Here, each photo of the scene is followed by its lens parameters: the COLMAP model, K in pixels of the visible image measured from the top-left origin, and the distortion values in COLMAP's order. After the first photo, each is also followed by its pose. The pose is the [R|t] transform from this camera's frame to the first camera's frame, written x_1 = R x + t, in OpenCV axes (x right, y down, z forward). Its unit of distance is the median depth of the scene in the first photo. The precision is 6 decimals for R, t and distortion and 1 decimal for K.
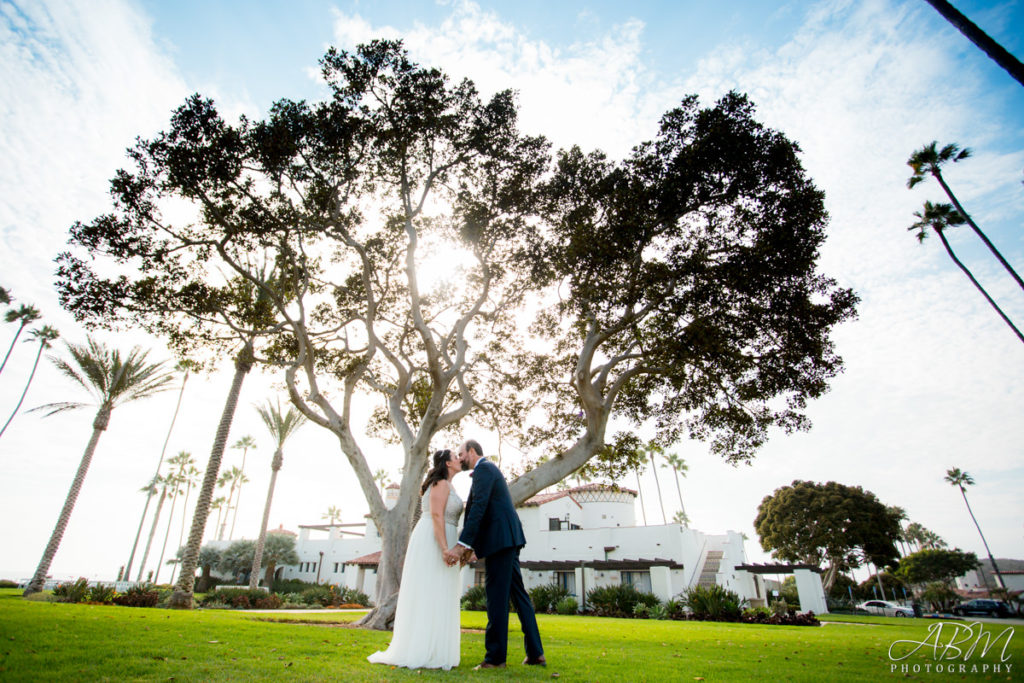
lens RADIAL K [[494.3, 0, 512.0], [0, 494.3, 341.5], [0, 0, 1]] dist [-0.070635, 0.027192]
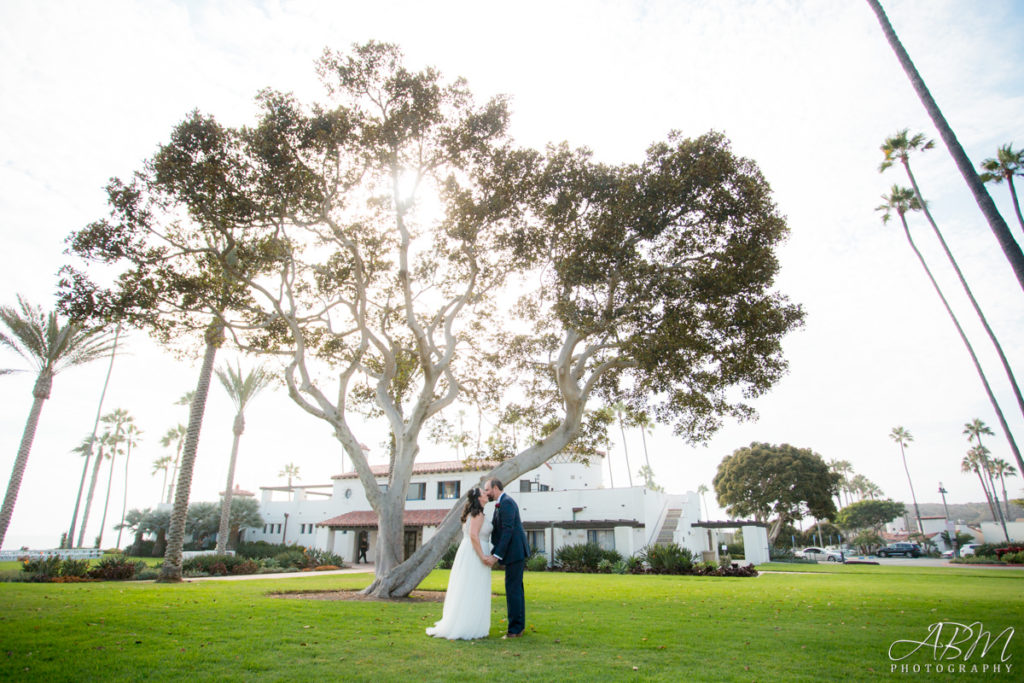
lens RADIAL K [[527.2, 0, 541.8], [0, 527.2, 359.8], [0, 0, 1]] dist [-0.074668, 0.030451]
pose [[0.992400, 0.015979, 0.122010, -0.024084], [-0.033085, 0.989669, 0.139500, -0.060925], [-0.118520, -0.142476, 0.982677, -0.071752]]
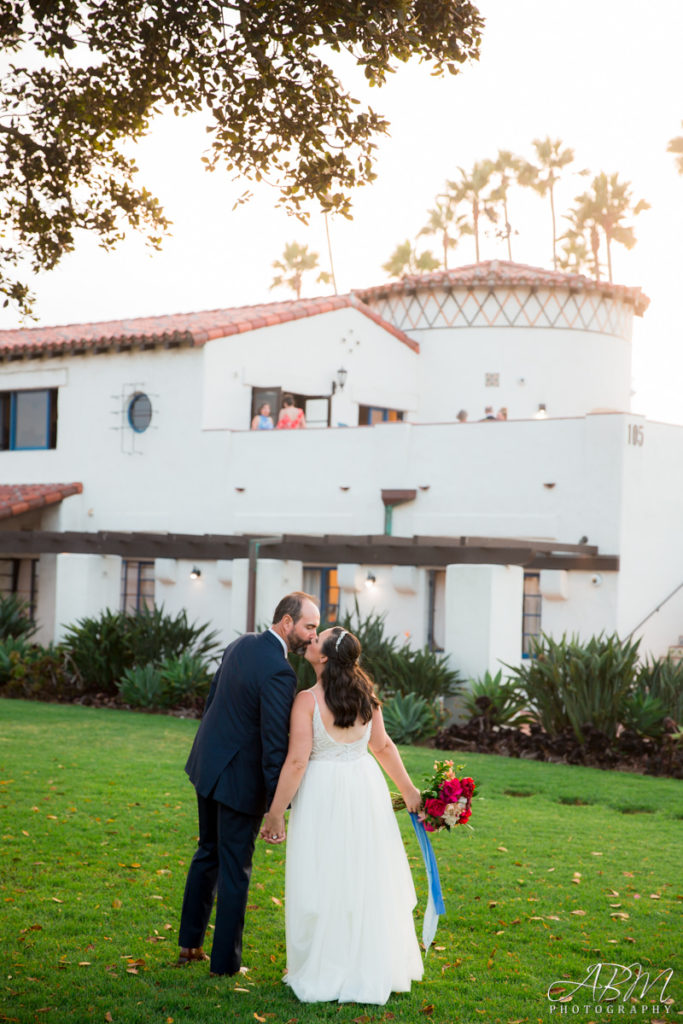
lens RADIAL K [[1699.1, 0, 341.5], [0, 1699.1, 512.0], [0, 0, 1]] dist [0.170141, 0.163700]
pose [[0.992151, 0.006875, -0.124859, 0.350168], [0.046118, 0.907986, 0.416454, 0.025386], [0.116233, -0.418943, 0.900542, 0.122126]]
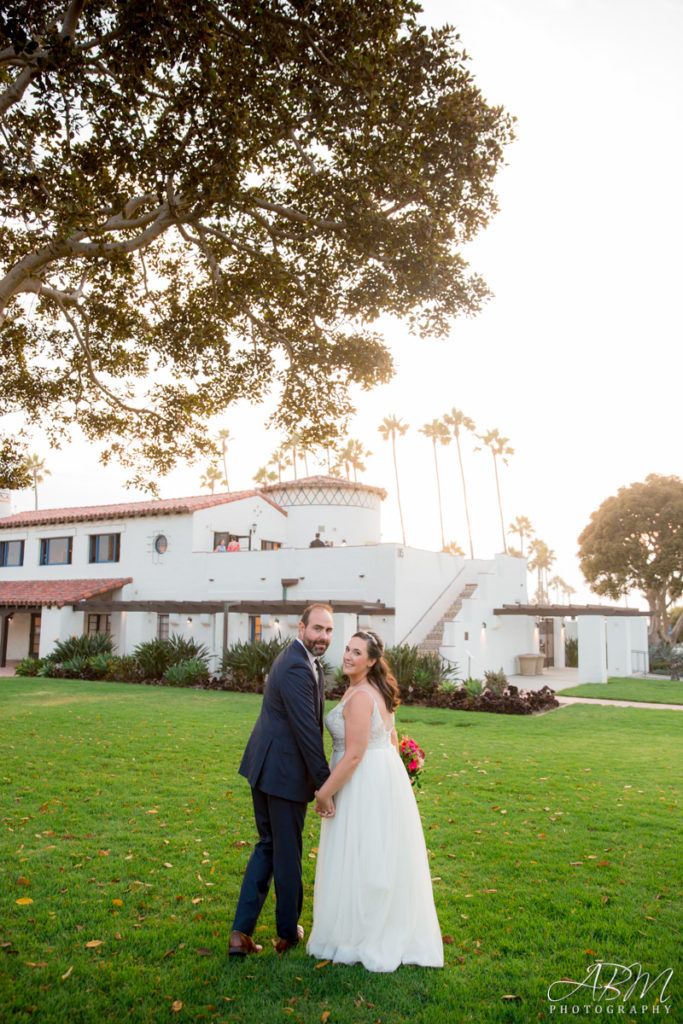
lens RADIAL K [[775.5, 0, 341.5], [0, 775.5, 512.0], [0, 0, 1]] dist [-0.064789, 0.004433]
pose [[0.999288, -0.005099, 0.037378, 0.275920], [-0.007370, 0.945343, 0.325994, 0.031484], [-0.036998, -0.326038, 0.944632, 0.131452]]
